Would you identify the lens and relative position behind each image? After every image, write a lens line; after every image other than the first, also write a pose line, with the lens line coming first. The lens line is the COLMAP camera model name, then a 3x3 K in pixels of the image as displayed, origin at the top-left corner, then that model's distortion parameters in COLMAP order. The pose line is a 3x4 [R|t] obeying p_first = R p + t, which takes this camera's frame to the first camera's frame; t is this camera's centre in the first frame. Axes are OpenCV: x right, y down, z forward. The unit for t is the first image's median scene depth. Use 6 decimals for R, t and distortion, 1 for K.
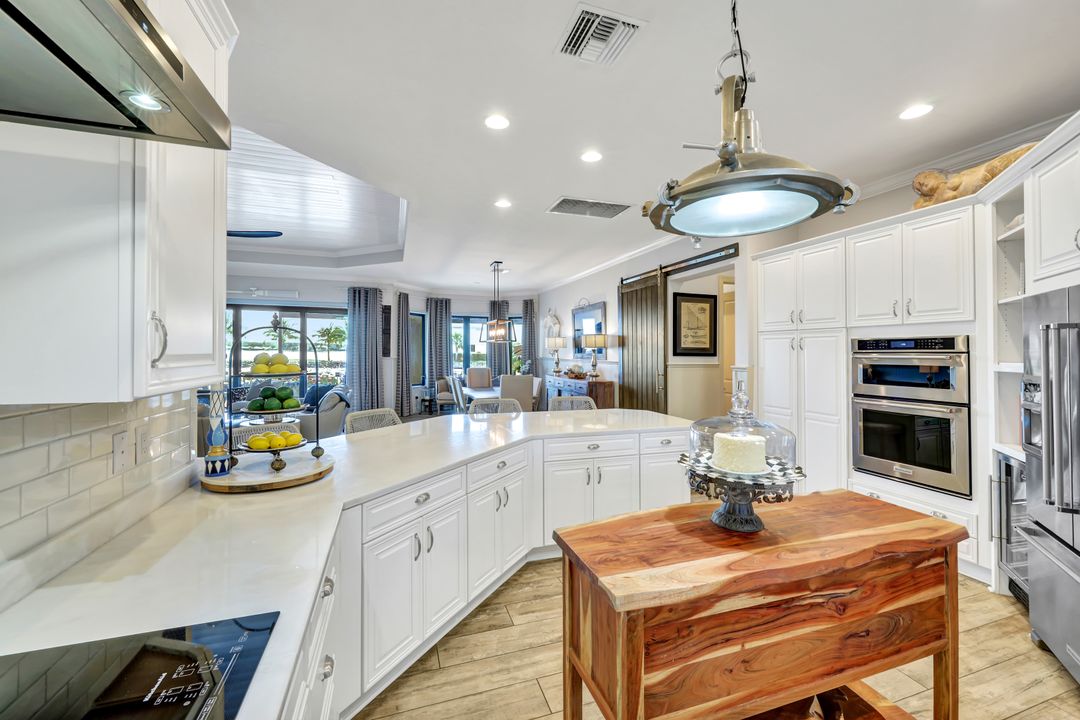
lens RADIAL K [[434.9, 0, 541.0], [0, 434.9, 341.6], [0, 0, 1]] dist [-0.000128, 0.000109]
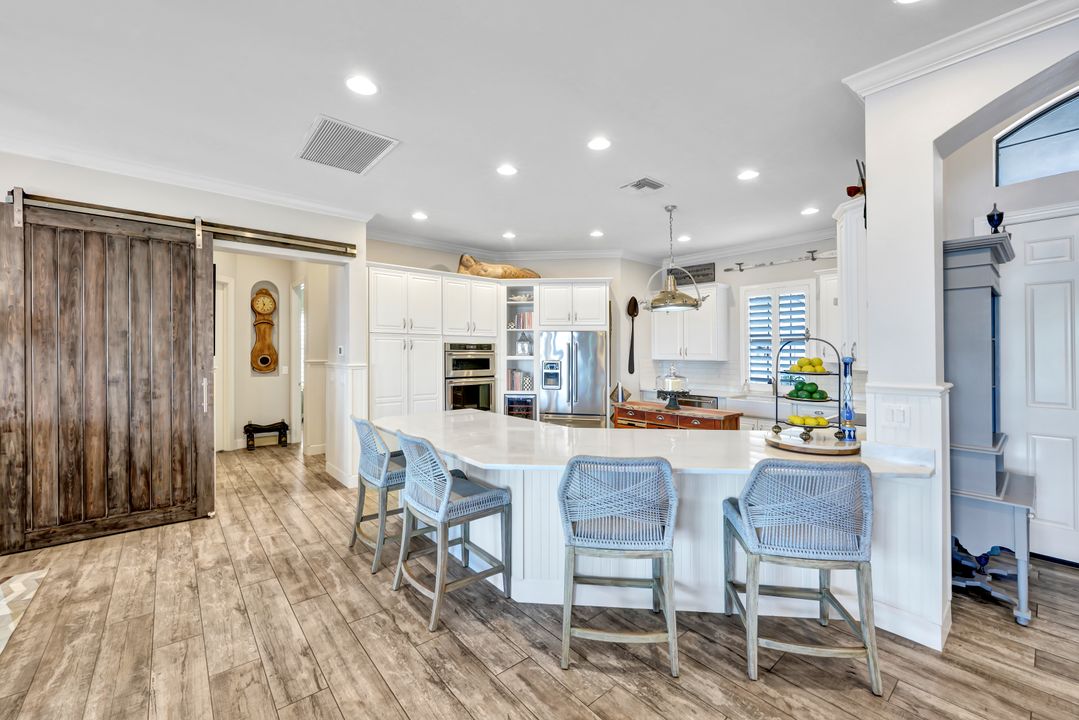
lens RADIAL K [[431.7, 0, 536.7], [0, 431.7, 350.4], [0, 0, 1]] dist [0.001034, 0.000157]
pose [[-0.362658, -0.004921, 0.931909, -0.762340], [-0.032954, 0.999428, -0.007546, 0.020196], [-0.931340, -0.033447, -0.362612, 1.110370]]
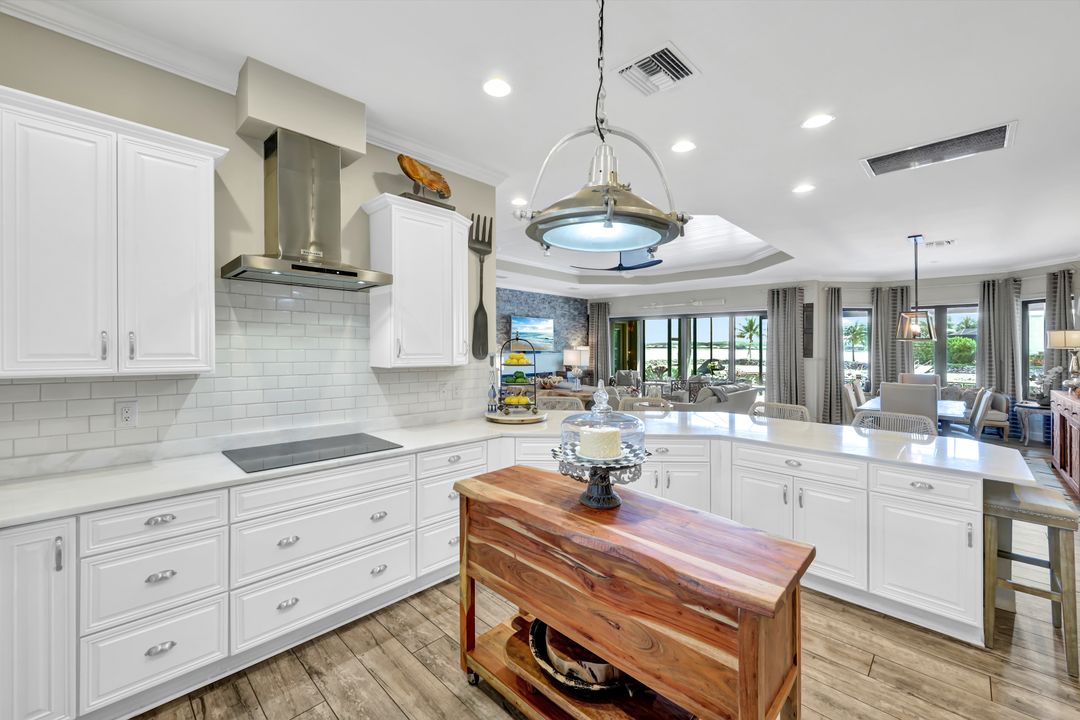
lens RADIAL K [[434.9, 0, 541.0], [0, 434.9, 341.6], [0, 0, 1]] dist [-0.000128, 0.000109]
pose [[0.450021, -0.017113, -0.892854, 0.523838], [0.018064, 0.999786, -0.010058, -0.002139], [0.892835, -0.011602, 0.450234, 0.121779]]
